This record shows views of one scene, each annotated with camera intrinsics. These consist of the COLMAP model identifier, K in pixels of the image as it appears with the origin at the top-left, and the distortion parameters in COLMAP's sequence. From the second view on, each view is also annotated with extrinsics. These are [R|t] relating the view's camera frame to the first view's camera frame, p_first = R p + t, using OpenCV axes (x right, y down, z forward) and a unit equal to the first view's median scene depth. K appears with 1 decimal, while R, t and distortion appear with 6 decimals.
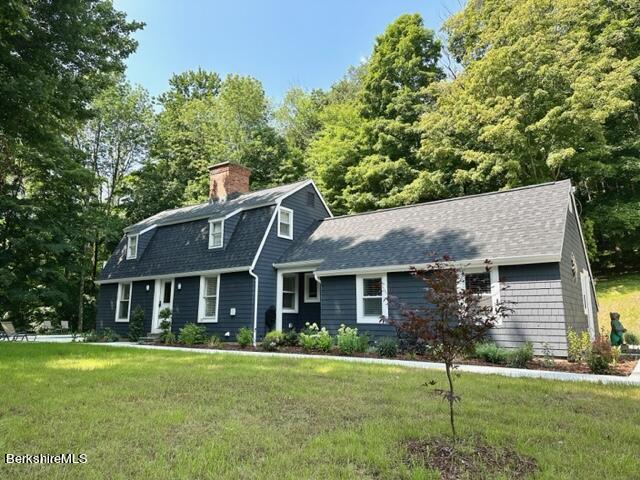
lens RADIAL K [[450.8, 0, 320.1], [0, 450.8, 243.0], [0, 0, 1]] dist [0.062801, -0.073123]
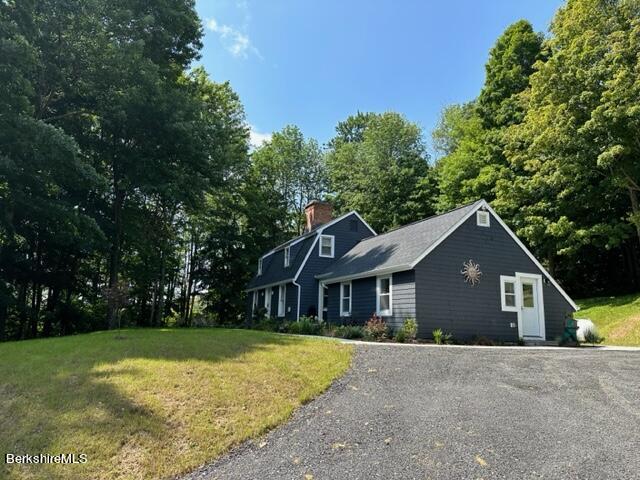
lens RADIAL K [[450.8, 0, 322.9], [0, 450.8, 238.4], [0, 0, 1]] dist [0.062801, -0.073123]
pose [[0.860196, -0.081158, -0.503464, 0.617191], [0.066745, 0.996680, -0.046627, -0.004115], [0.505576, 0.006504, 0.862757, -0.205242]]
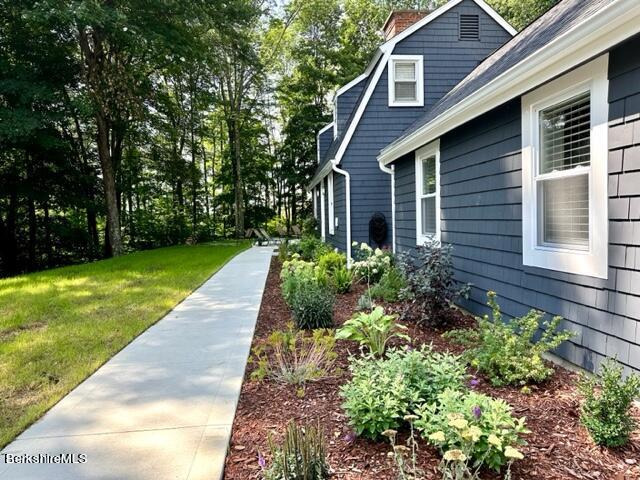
lens RADIAL K [[450.8, 0, 321.5], [0, 450.8, 237.4], [0, 0, 1]] dist [0.062801, -0.073123]
pose [[0.660507, 0.003809, -0.750810, 0.324079], [0.160609, 0.976124, 0.146244, 0.057741], [0.733441, -0.217182, 0.644125, 0.460661]]
